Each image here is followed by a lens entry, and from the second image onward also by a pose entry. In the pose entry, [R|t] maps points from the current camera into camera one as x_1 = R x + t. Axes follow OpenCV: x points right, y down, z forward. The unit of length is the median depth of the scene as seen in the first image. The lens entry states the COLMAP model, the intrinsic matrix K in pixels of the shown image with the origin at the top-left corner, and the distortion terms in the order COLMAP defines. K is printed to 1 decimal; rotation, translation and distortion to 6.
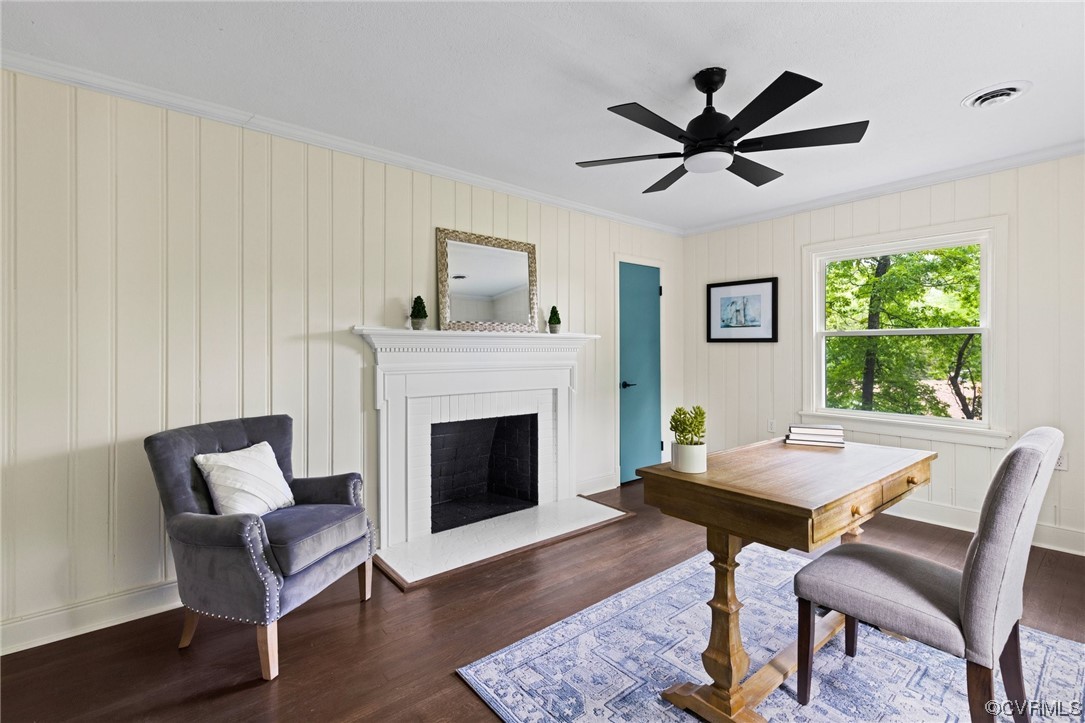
lens RADIAL K [[484.3, 0, 540.9], [0, 484.3, 351.5], [0, 0, 1]] dist [0.000422, -0.000153]
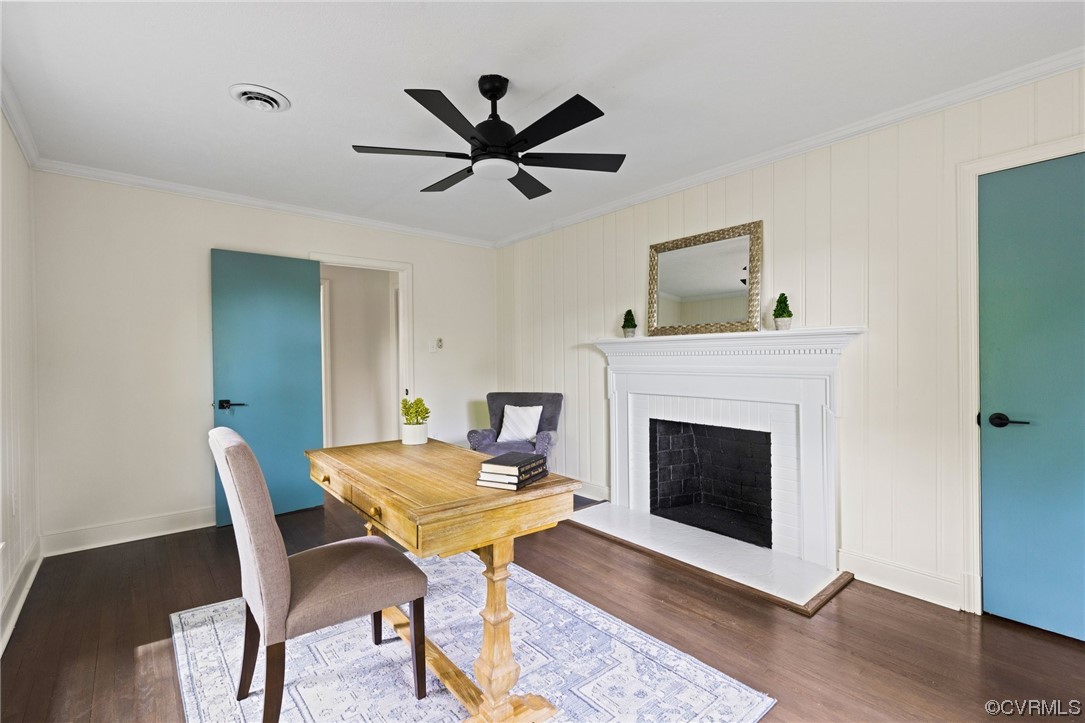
lens RADIAL K [[486.7, 0, 539.8], [0, 486.7, 359.1], [0, 0, 1]] dist [0.001203, 0.000189]
pose [[0.006351, 0.007456, -0.999952, 0.924746], [0.010007, 0.999922, 0.007519, -0.002240], [0.999930, -0.010054, 0.006276, 0.734349]]
